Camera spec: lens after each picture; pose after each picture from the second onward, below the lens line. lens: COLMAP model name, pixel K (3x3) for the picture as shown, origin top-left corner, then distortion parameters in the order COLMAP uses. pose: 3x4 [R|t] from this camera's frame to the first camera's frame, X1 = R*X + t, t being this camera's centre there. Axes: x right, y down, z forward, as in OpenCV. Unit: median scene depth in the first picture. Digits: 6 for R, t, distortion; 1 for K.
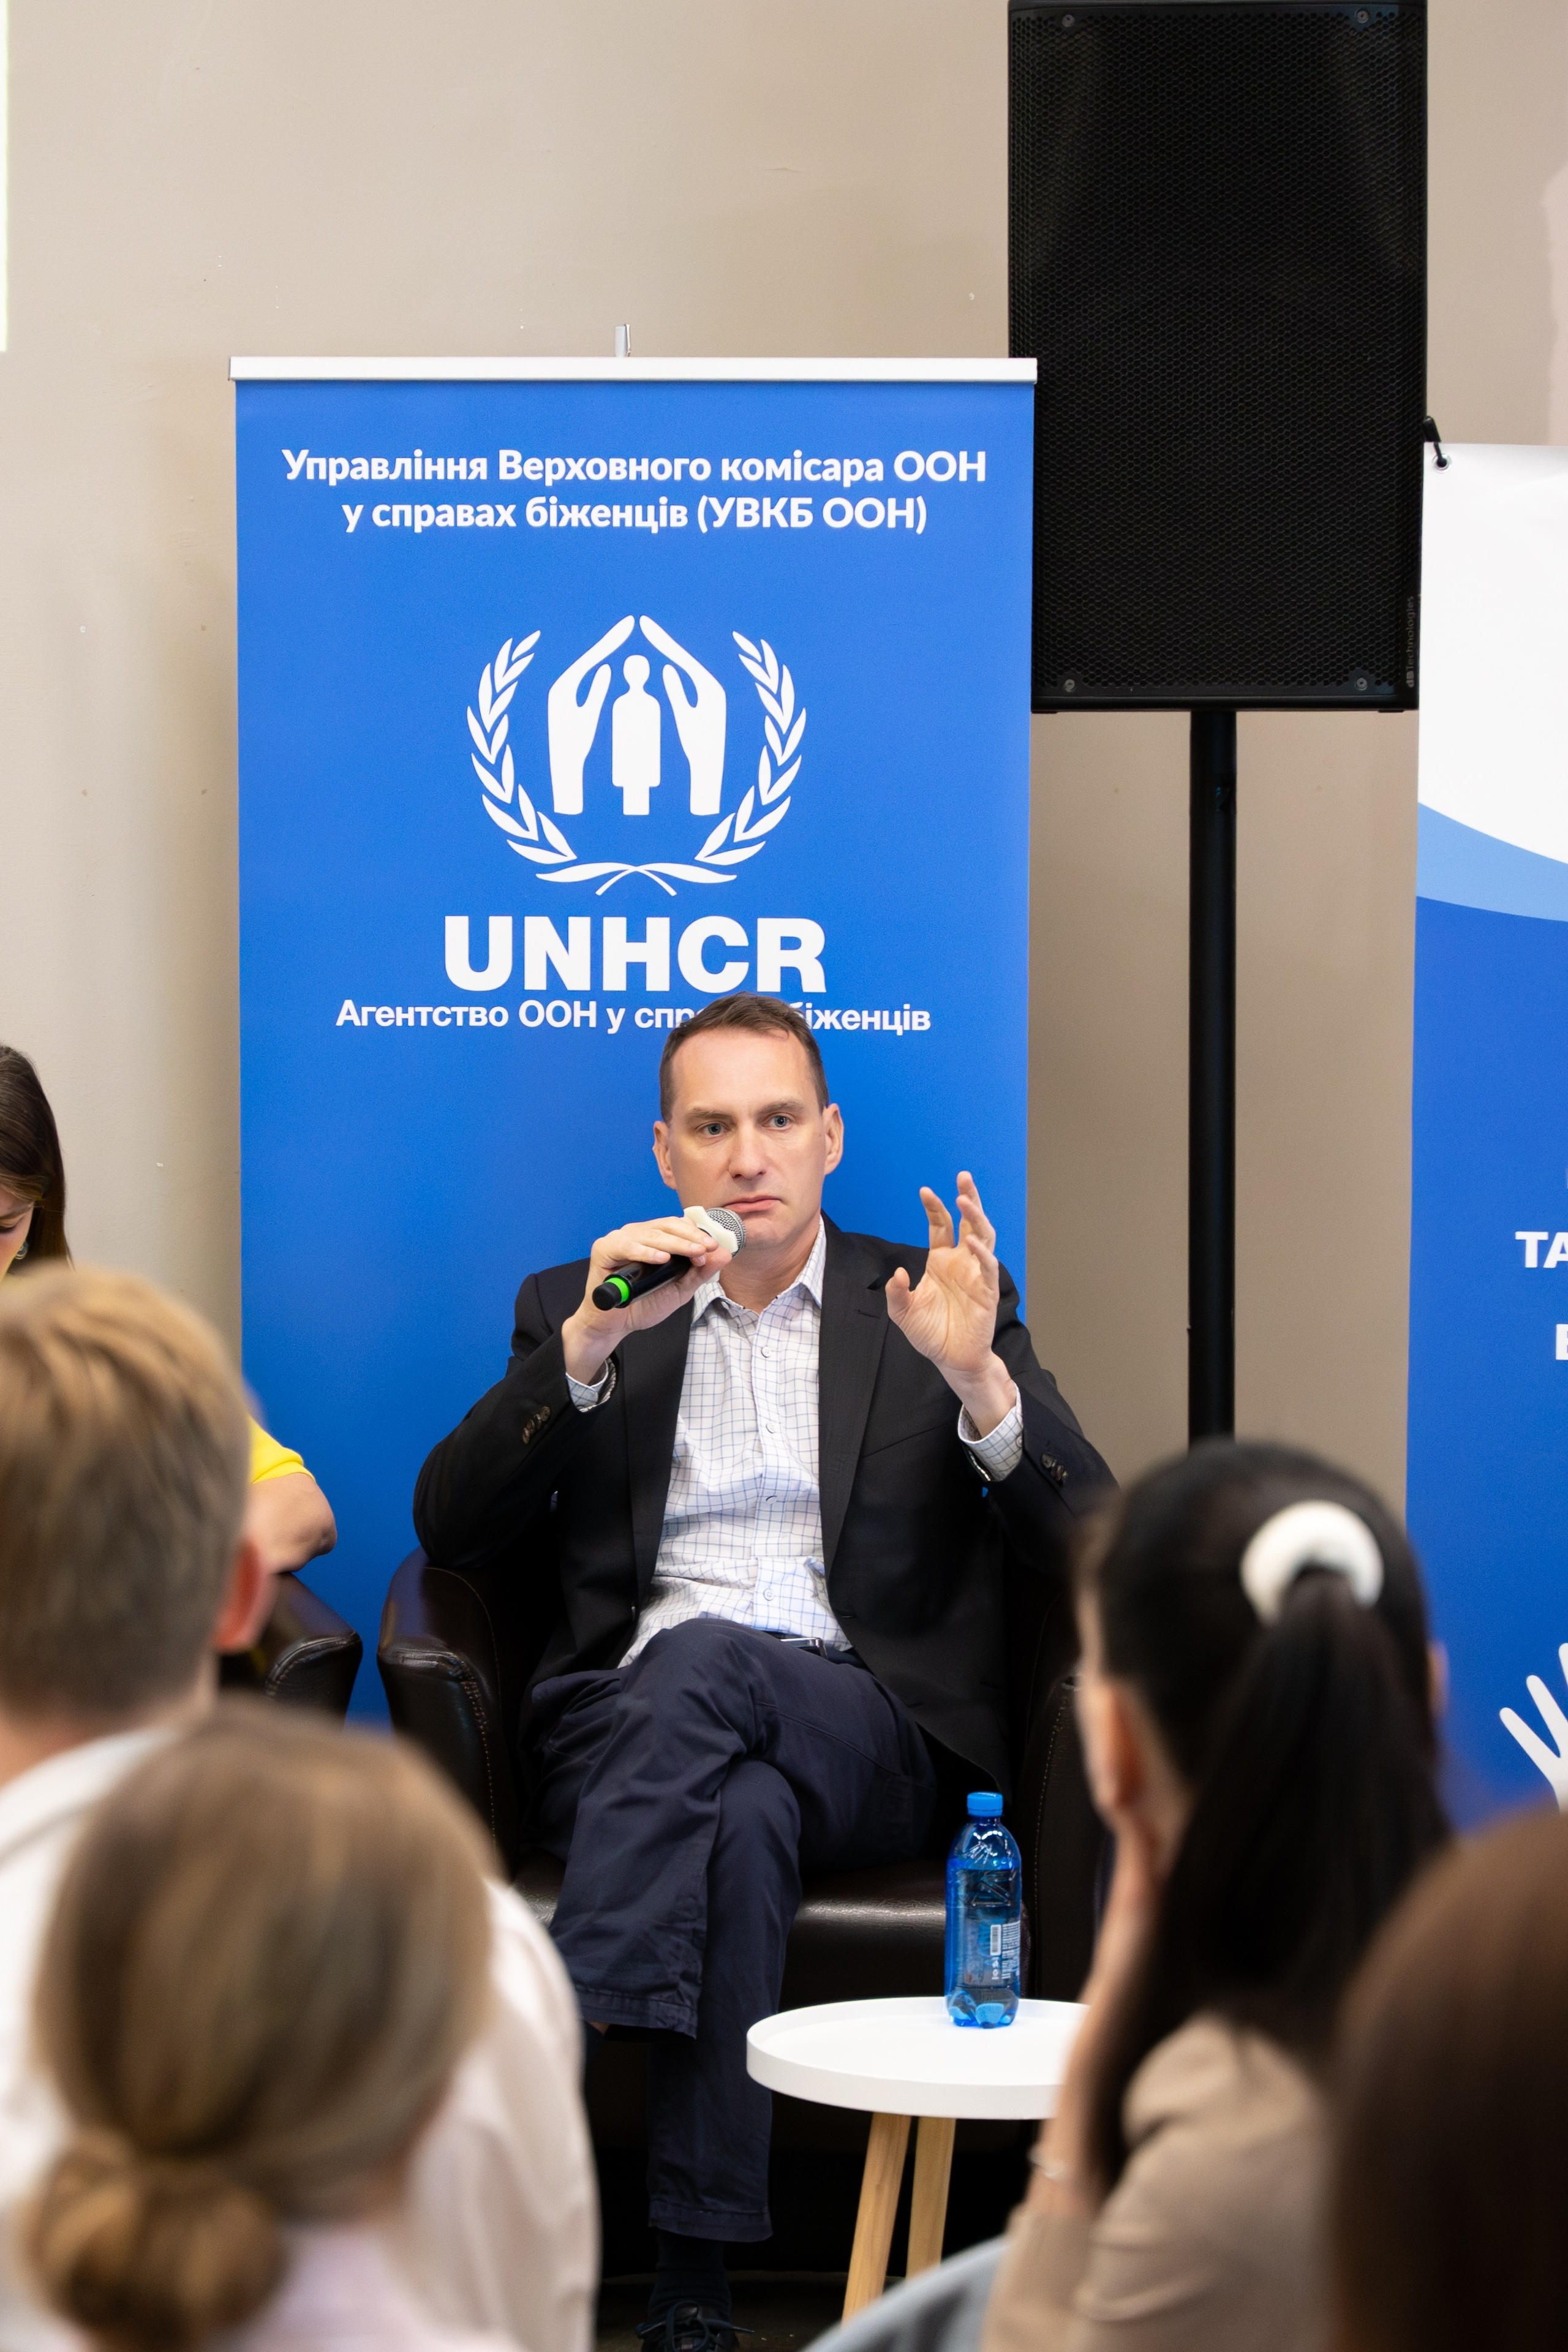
lens RADIAL K [[7424.2, 0, 776.1], [0, 7424.2, 1171.2], [0, 0, 1]] dist [-0.052775, 0.000000]
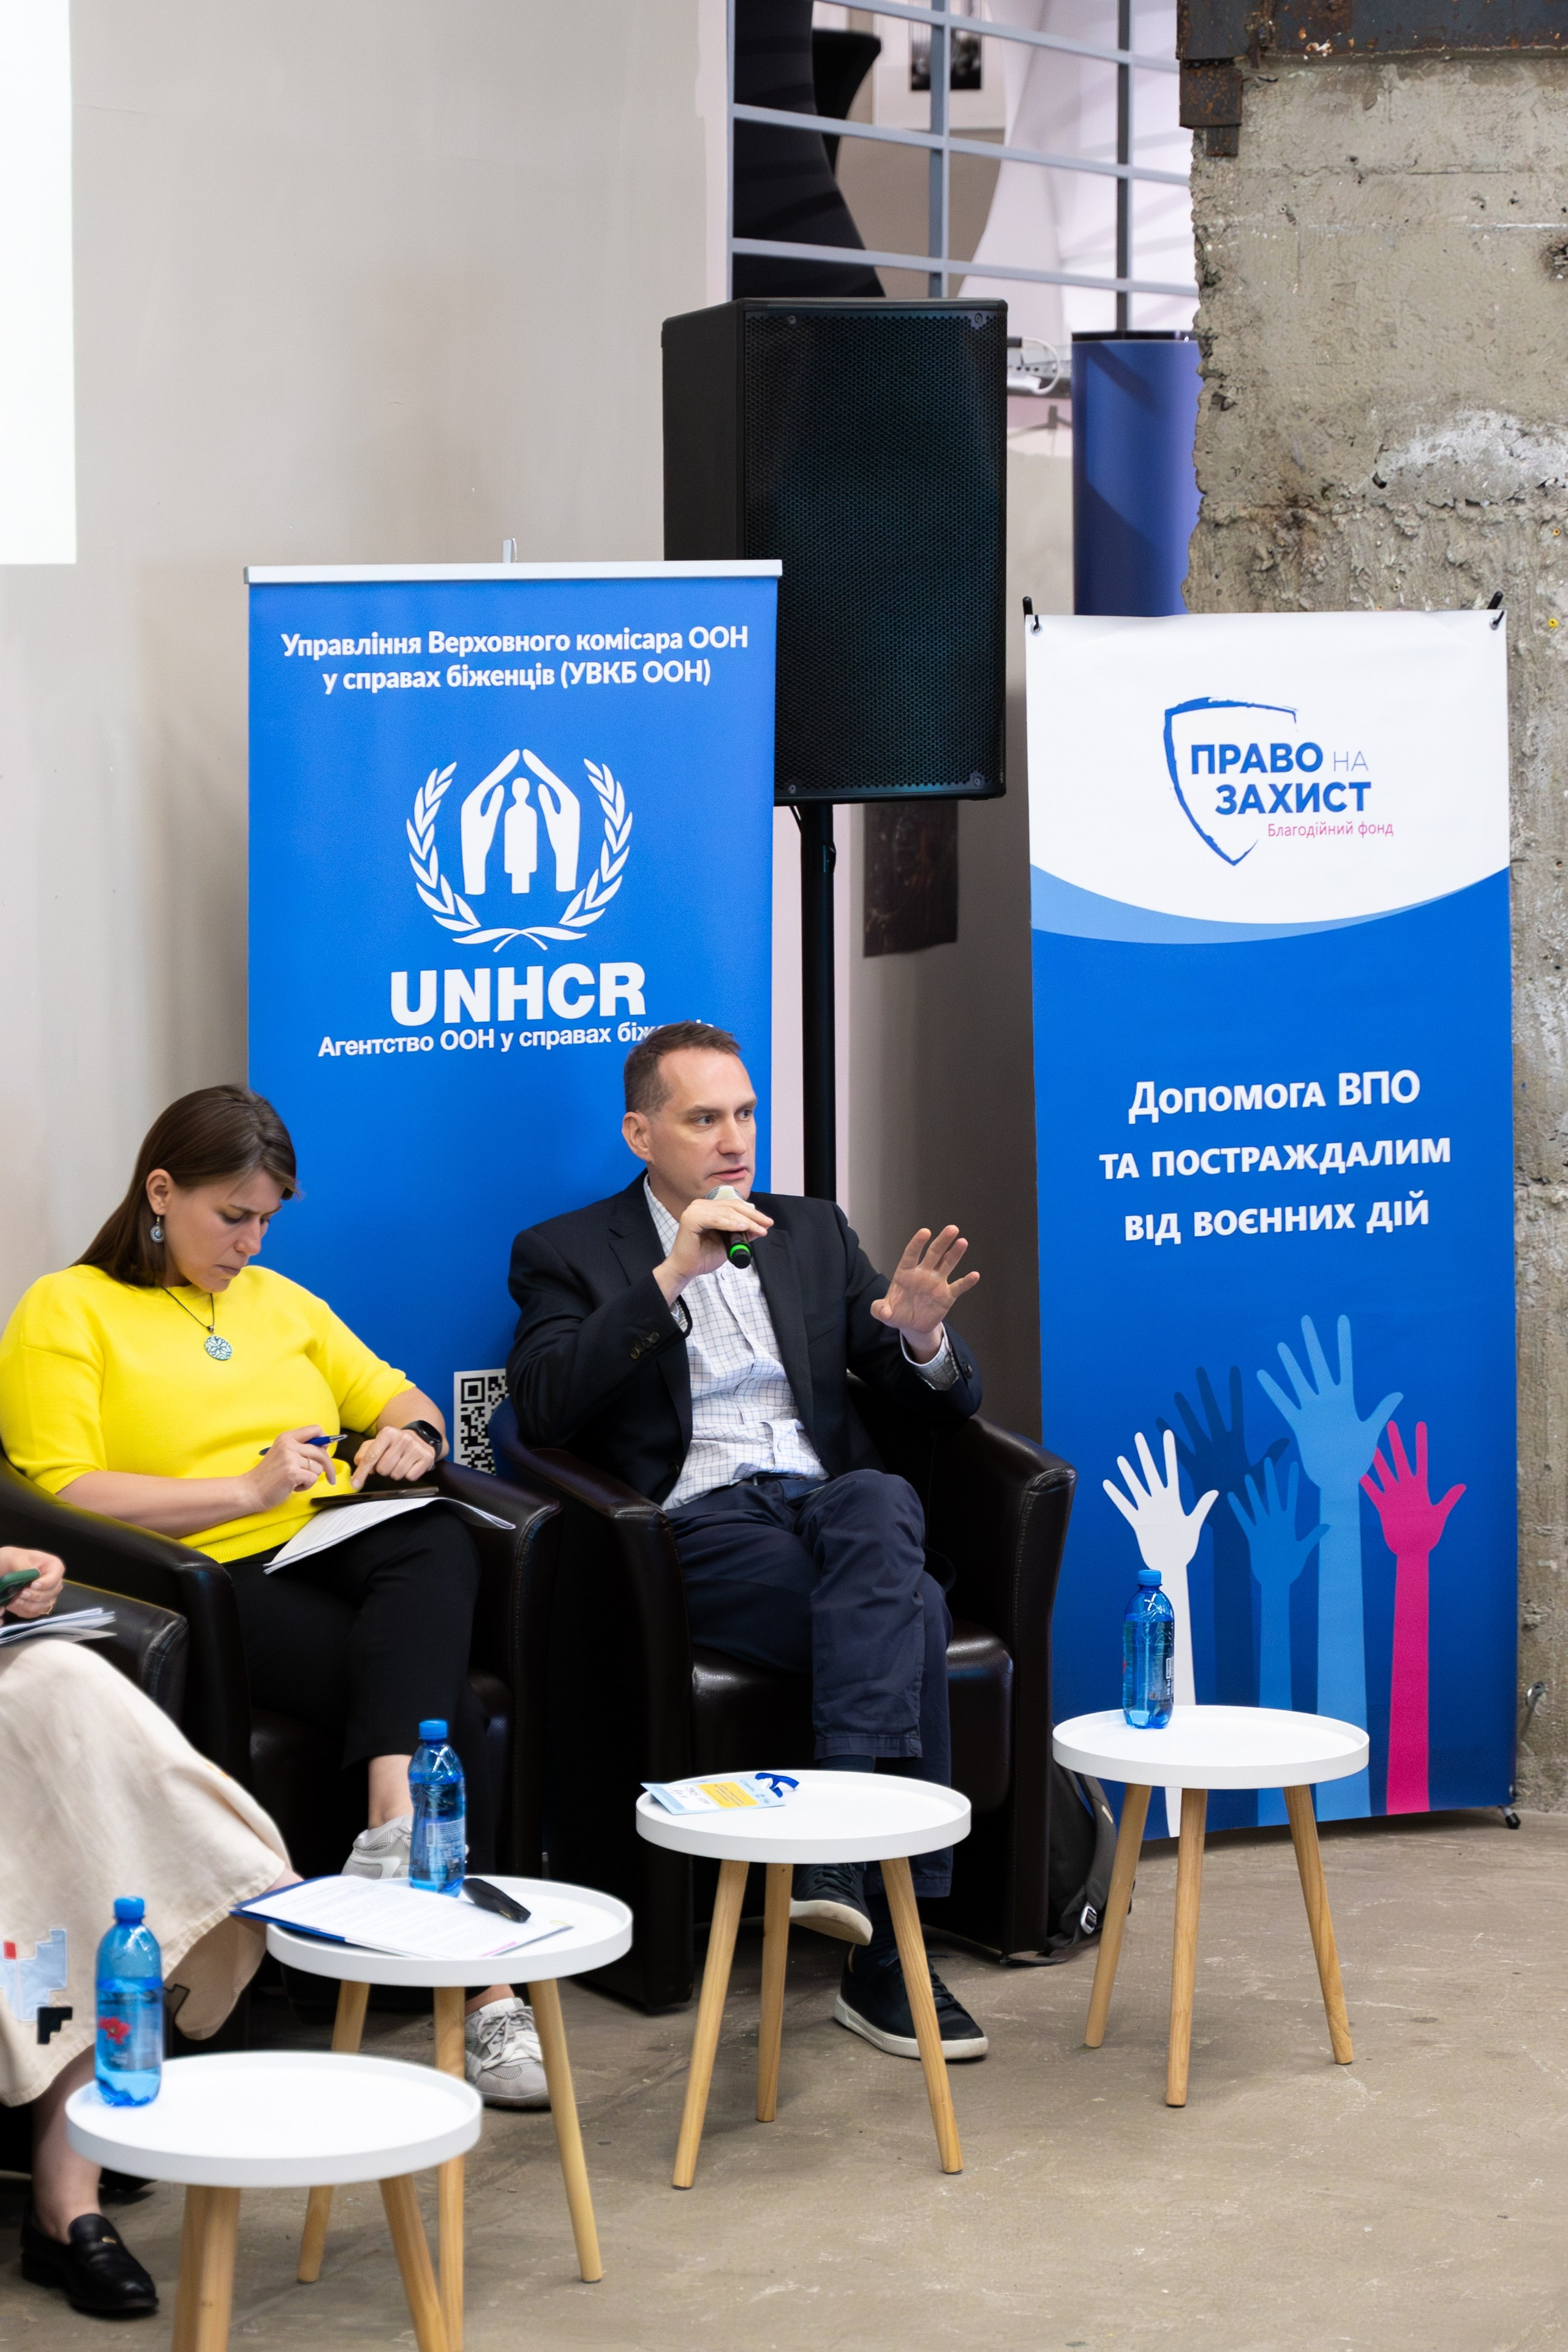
lens RADIAL K [[6172.4, 0, 788.3], [0, 6172.4, 1180.8], [0, 0, 1]] dist [0.018197, 0.000000]
pose [[0.866912, -0.065042, 0.494200, -0.548713], [0.045351, 0.997630, 0.051746, -0.051887], [-0.496394, -0.022447, 0.867807, -0.024129]]
